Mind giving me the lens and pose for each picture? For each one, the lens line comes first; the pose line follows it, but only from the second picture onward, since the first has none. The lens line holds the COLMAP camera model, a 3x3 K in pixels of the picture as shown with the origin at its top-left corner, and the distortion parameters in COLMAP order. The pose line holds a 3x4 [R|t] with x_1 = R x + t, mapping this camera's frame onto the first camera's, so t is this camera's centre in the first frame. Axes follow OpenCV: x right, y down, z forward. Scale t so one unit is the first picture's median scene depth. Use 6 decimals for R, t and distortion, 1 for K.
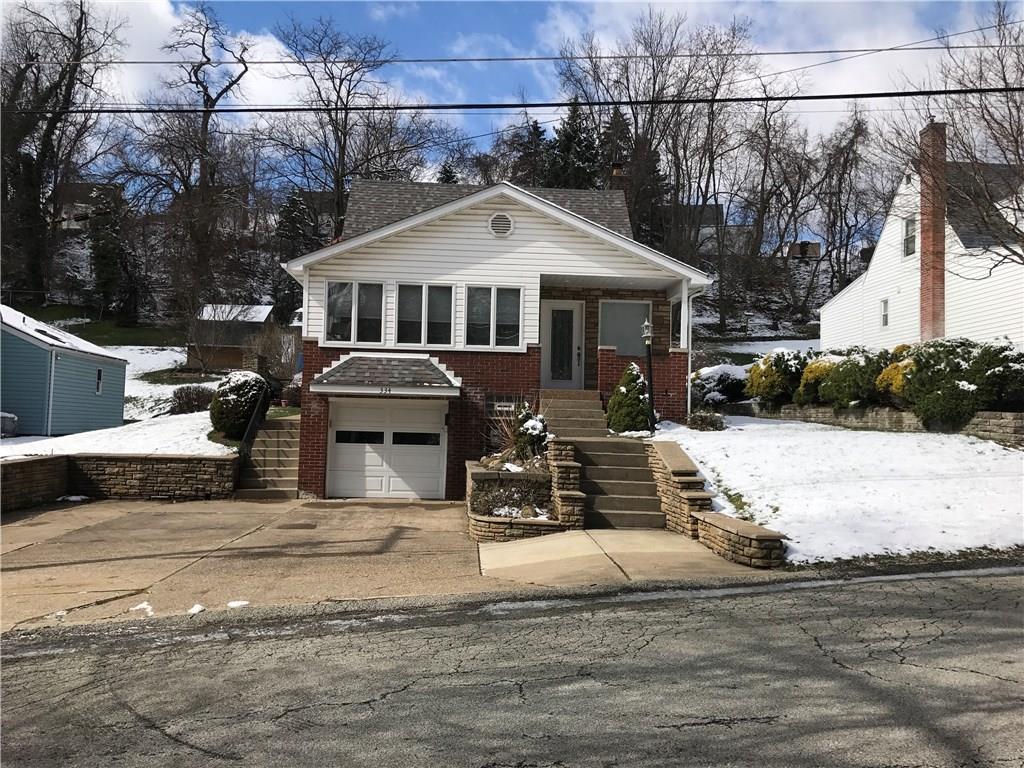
lens RADIAL K [[835.2, 0, 512.5], [0, 835.2, 386.6], [0, 0, 1]] dist [0.027506, -0.015047]
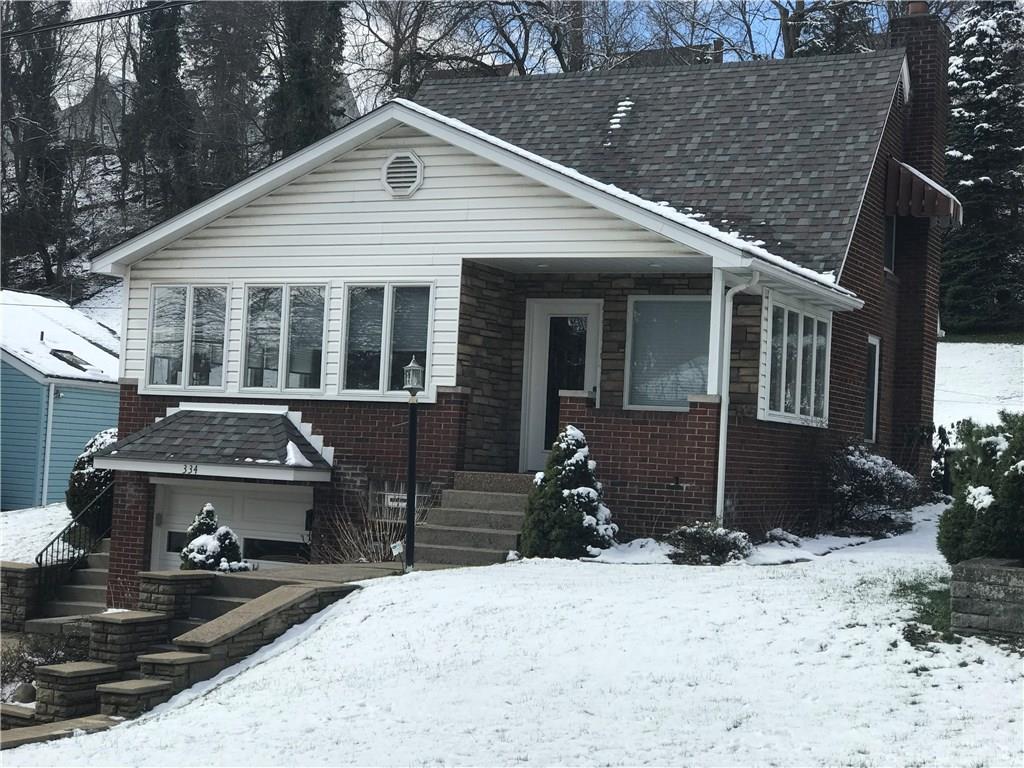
lens RADIAL K [[1675.2, 0, 507.9], [0, 1675.2, 379.6], [0, 0, 1]] dist [0.011155, 0.000000]
pose [[0.863785, -0.005996, -0.503826, 0.615974], [-0.001319, 0.999899, -0.014161, -0.040760], [0.503860, 0.012897, 0.863689, 0.071902]]
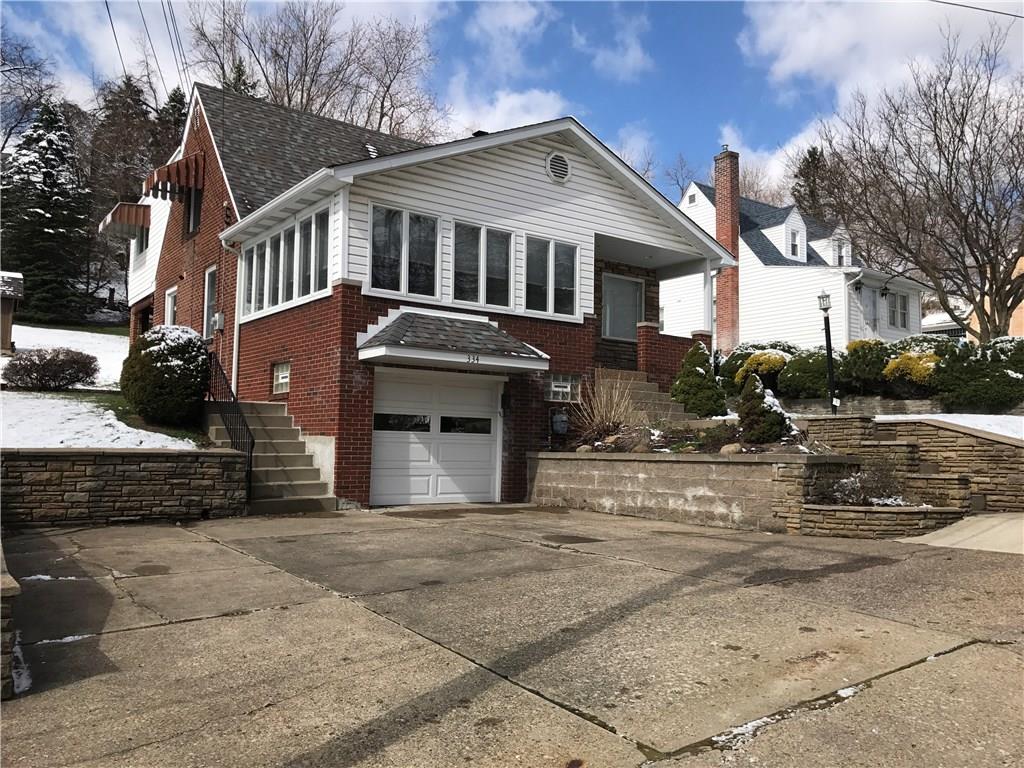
lens RADIAL K [[835.2, 0, 510.6], [0, 835.2, 390.8], [0, 0, 1]] dist [0.027506, -0.015047]
pose [[0.840663, 0.026099, 0.540929, -0.501535], [-0.022097, 0.999659, -0.013892, 0.040508], [-0.541107, -0.000275, 0.840954, 0.330852]]
